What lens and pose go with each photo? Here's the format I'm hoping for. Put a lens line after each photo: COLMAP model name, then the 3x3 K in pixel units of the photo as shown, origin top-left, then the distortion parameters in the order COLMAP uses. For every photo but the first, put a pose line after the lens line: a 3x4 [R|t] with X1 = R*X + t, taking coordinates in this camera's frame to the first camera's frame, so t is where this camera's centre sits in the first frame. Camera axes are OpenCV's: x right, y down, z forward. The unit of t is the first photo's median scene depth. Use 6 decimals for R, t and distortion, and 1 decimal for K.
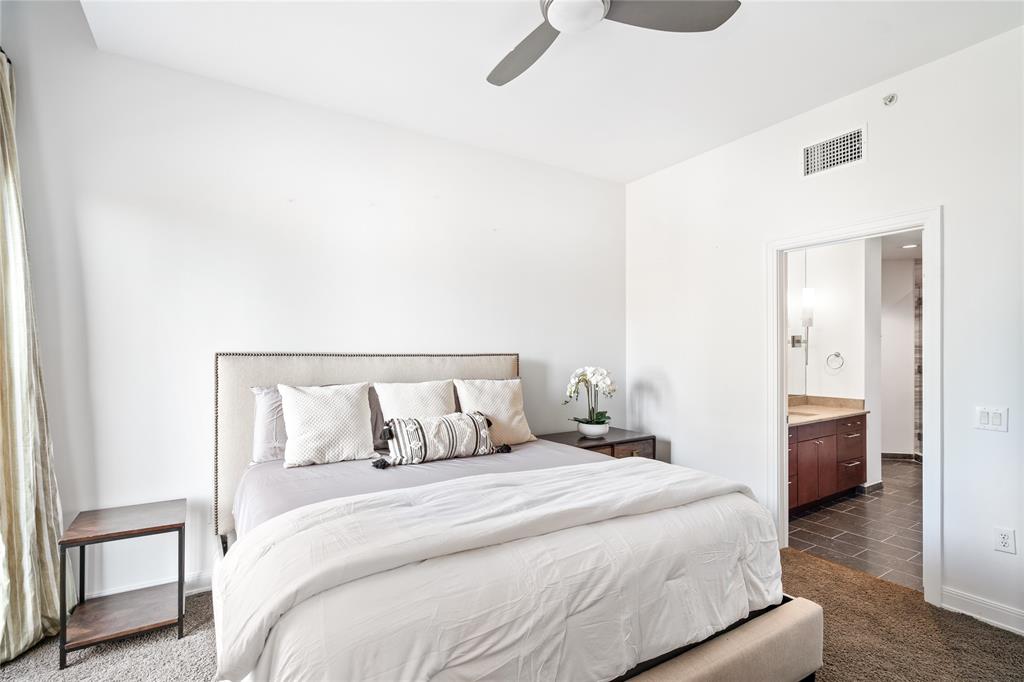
lens RADIAL K [[476.8, 0, 513.4], [0, 476.8, 352.4], [0, 0, 1]] dist [0.001040, 0.000452]
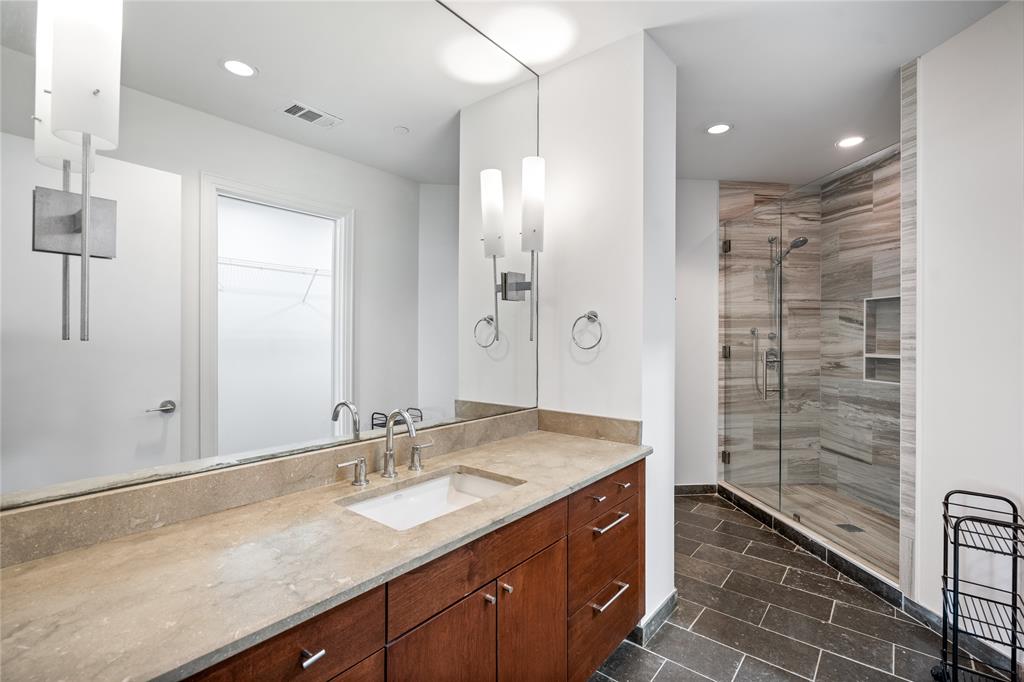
lens RADIAL K [[467.1, 0, 509.0], [0, 467.1, 337.1], [0, 0, 1]] dist [-0.000605, 0.000451]
pose [[0.950298, 0.008171, 0.311235, 0.451287], [-0.006579, 0.999959, -0.006165, 0.025132], [-0.311273, 0.003811, 0.950313, 0.586980]]
